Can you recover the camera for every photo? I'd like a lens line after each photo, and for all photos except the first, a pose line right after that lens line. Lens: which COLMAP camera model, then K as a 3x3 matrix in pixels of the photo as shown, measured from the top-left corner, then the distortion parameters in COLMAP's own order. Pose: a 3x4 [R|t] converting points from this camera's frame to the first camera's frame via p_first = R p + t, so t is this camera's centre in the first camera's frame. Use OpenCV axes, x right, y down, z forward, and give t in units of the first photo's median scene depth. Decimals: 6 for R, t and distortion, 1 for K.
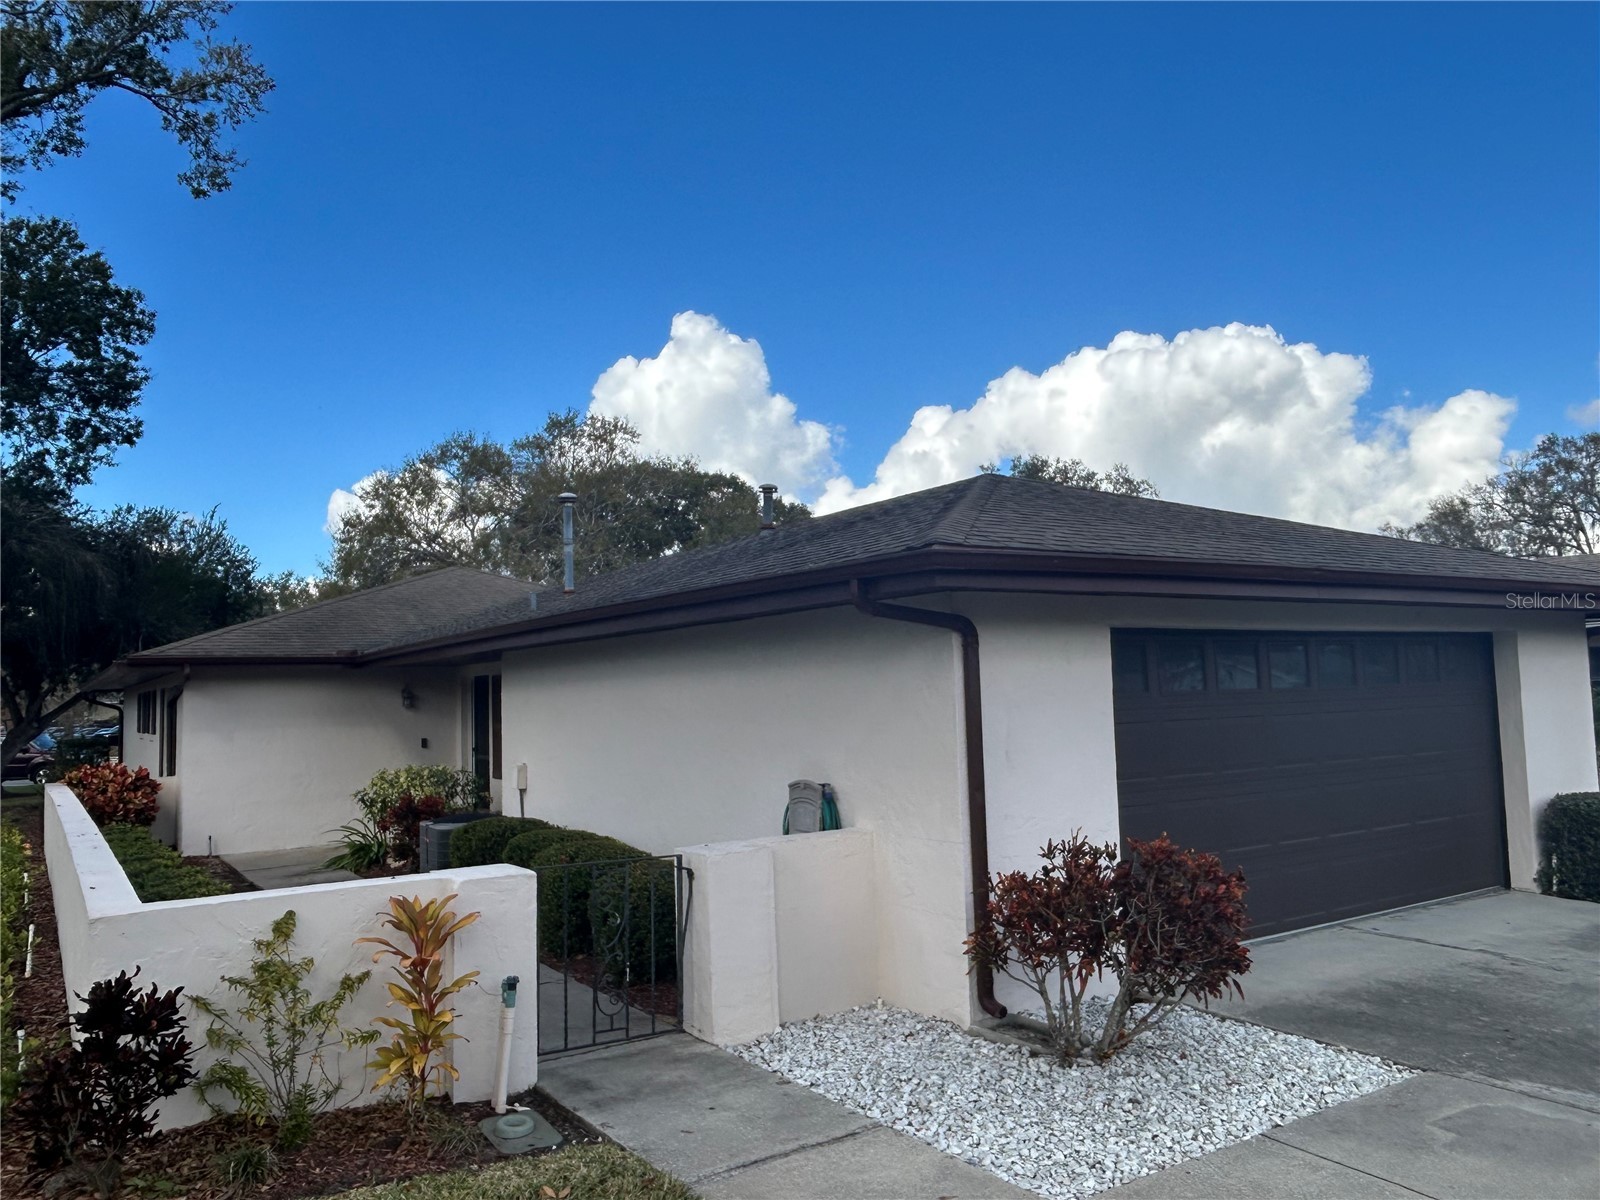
lens RADIAL K [[1173.0, 0, 798.9], [0, 1173.0, 598.7], [0, 0, 1]] dist [-0.013303, -0.000966]
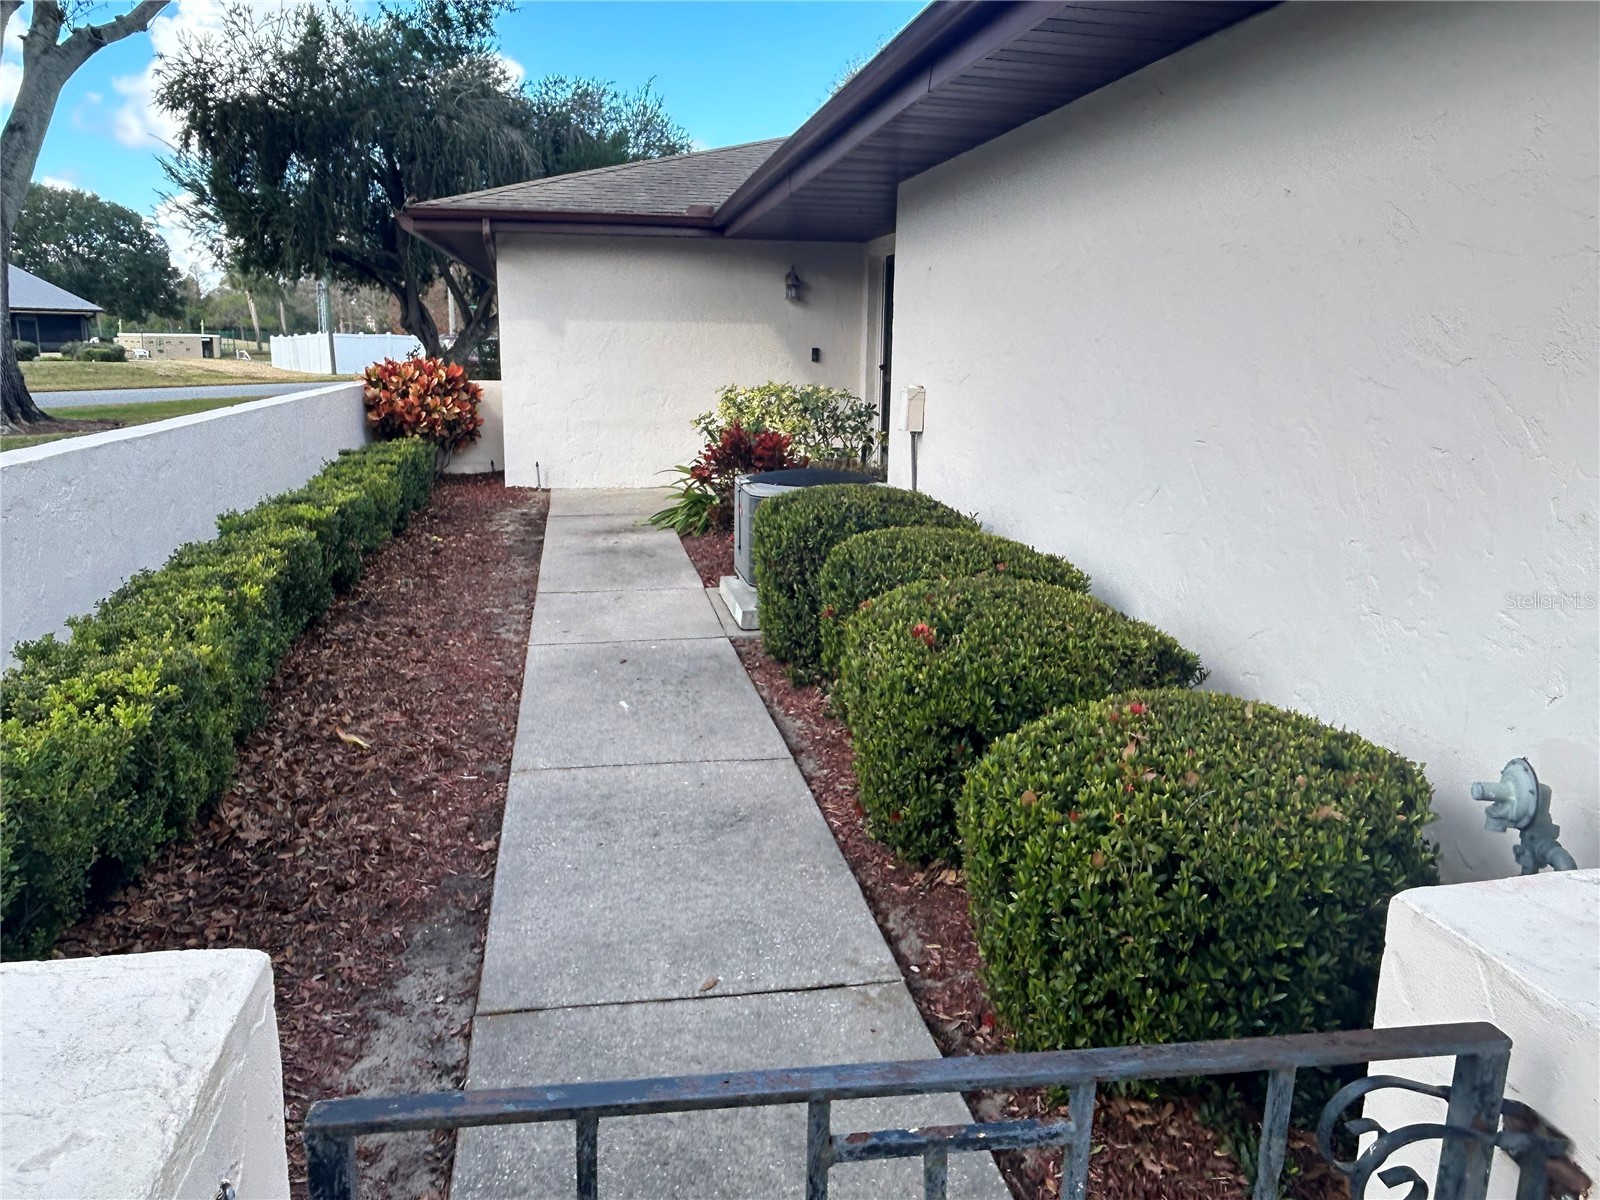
lens RADIAL K [[1173.0, 0, 796.0], [0, 1173.0, 597.9], [0, 0, 1]] dist [-0.013303, -0.000966]
pose [[0.918796, 0.127386, -0.373613, -0.057553], [-0.010190, 0.953835, 0.300158, 0.058108], [0.394601, -0.271977, 0.877678, 0.380600]]
